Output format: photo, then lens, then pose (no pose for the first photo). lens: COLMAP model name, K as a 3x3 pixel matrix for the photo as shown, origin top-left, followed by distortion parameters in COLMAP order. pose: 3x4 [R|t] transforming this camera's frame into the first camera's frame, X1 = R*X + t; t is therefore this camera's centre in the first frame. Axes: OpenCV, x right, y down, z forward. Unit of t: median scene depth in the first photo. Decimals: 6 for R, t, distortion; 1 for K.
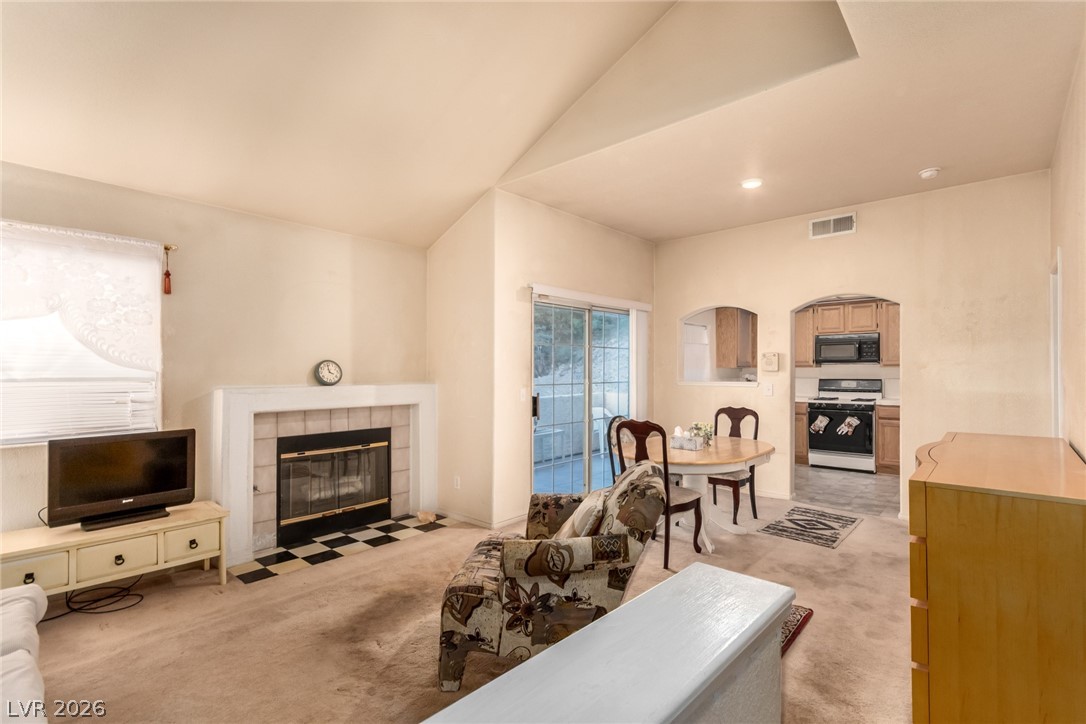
lens RADIAL K [[506.1, 0, 545.7], [0, 506.1, 368.0], [0, 0, 1]] dist [0.010744, -0.004190]
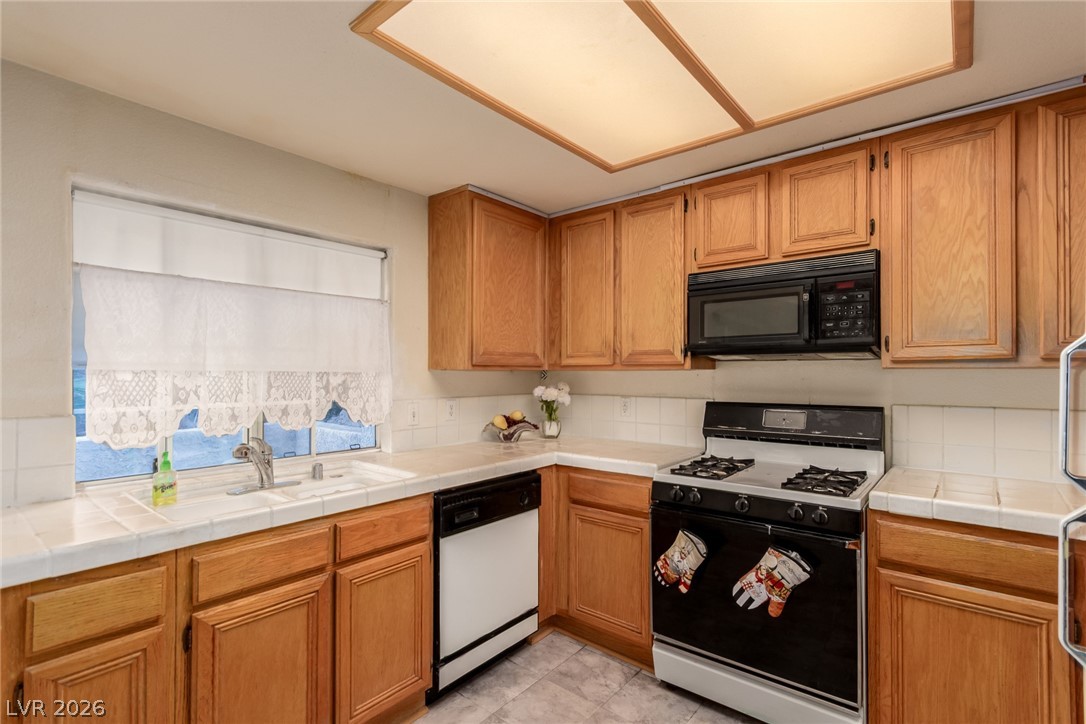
lens RADIAL K [[506.1, 0, 546.6], [0, 506.1, 373.0], [0, 0, 1]] dist [0.010744, -0.004190]
pose [[0.999256, 0.003030, 0.038460, 0.747374], [-0.003025, 0.999995, -0.000168, 0.003093], [-0.038460, 0.000051, 0.999260, 1.175667]]
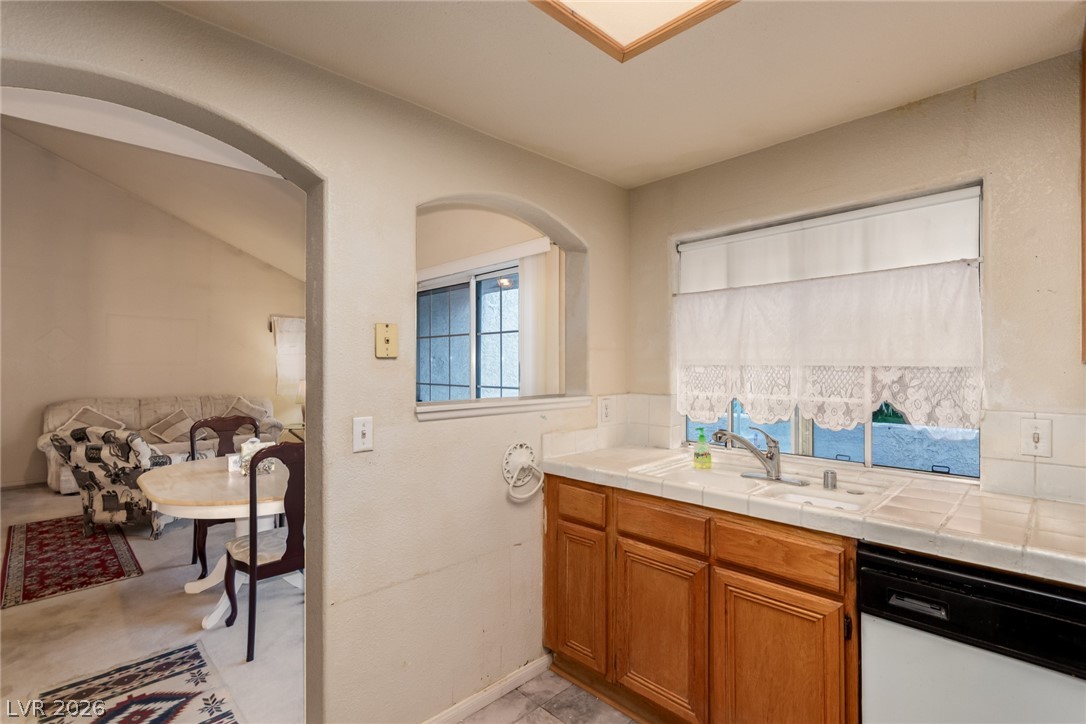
lens RADIAL K [[506.1, 0, 548.6], [0, 506.1, 363.3], [0, 0, 1]] dist [0.010744, -0.004190]
pose [[-0.063039, -0.004704, -0.998000, 1.012242], [0.000873, 0.999988, -0.004768, 0.002148], [0.998011, -0.001172, -0.063034, 1.488423]]
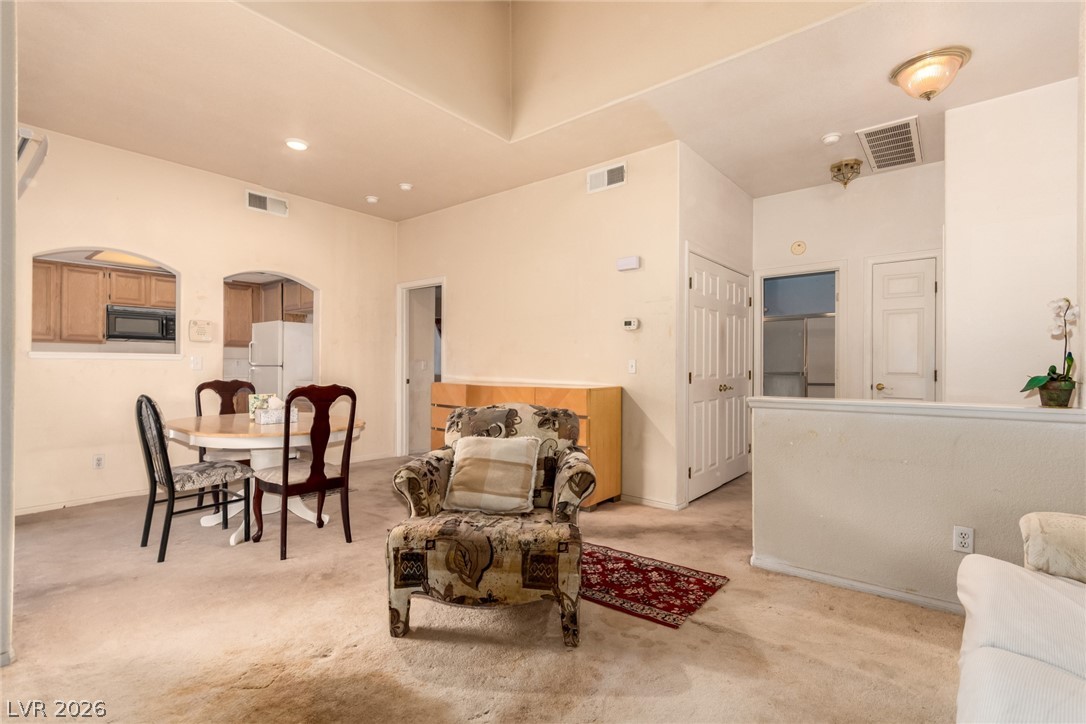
lens RADIAL K [[506.1, 0, 554.8], [0, 506.1, 359.9], [0, 0, 1]] dist [0.010744, -0.004190]
pose [[-0.064862, 0.016244, 0.997762, -0.602614], [-0.003854, 0.999856, -0.016528, 0.063751], [-0.997887, -0.004918, -0.064790, 0.580126]]
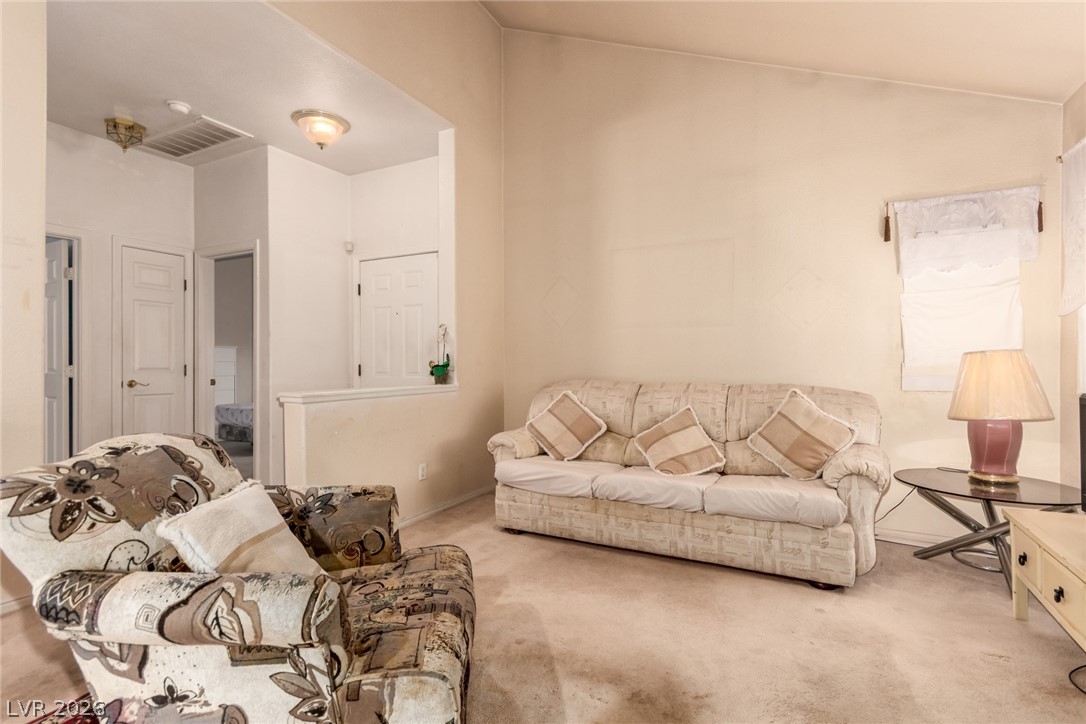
lens RADIAL K [[506.1, 0, 541.2], [0, 506.1, 362.2], [0, 0, 1]] dist [0.010744, -0.004190]
pose [[-0.970261, 0.002546, -0.242049, -0.062890], [0.003471, 0.999988, -0.003397, 0.065401], [0.242037, -0.004137, -0.970258, 0.989881]]
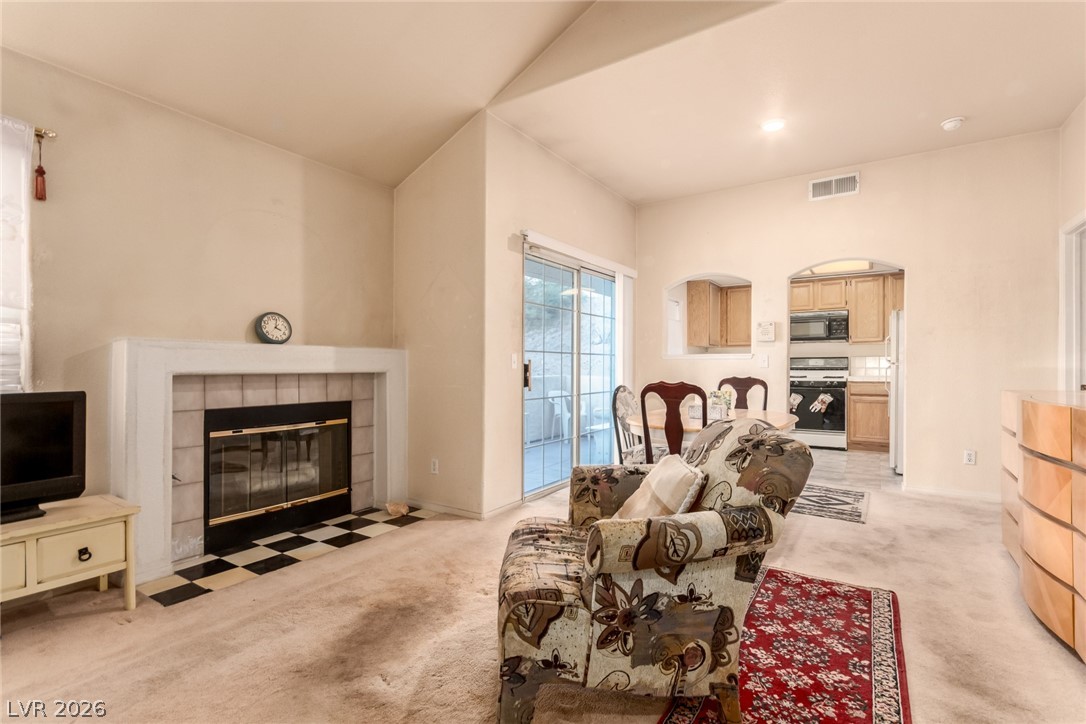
lens RADIAL K [[506.1, 0, 546.1], [0, 506.1, 366.1], [0, 0, 1]] dist [0.010744, -0.004190]
pose [[0.988880, 0.001581, 0.148709, -0.130216], [-0.002125, 0.999992, 0.003501, 0.064094], [-0.148703, -0.003778, 0.988875, 0.165217]]
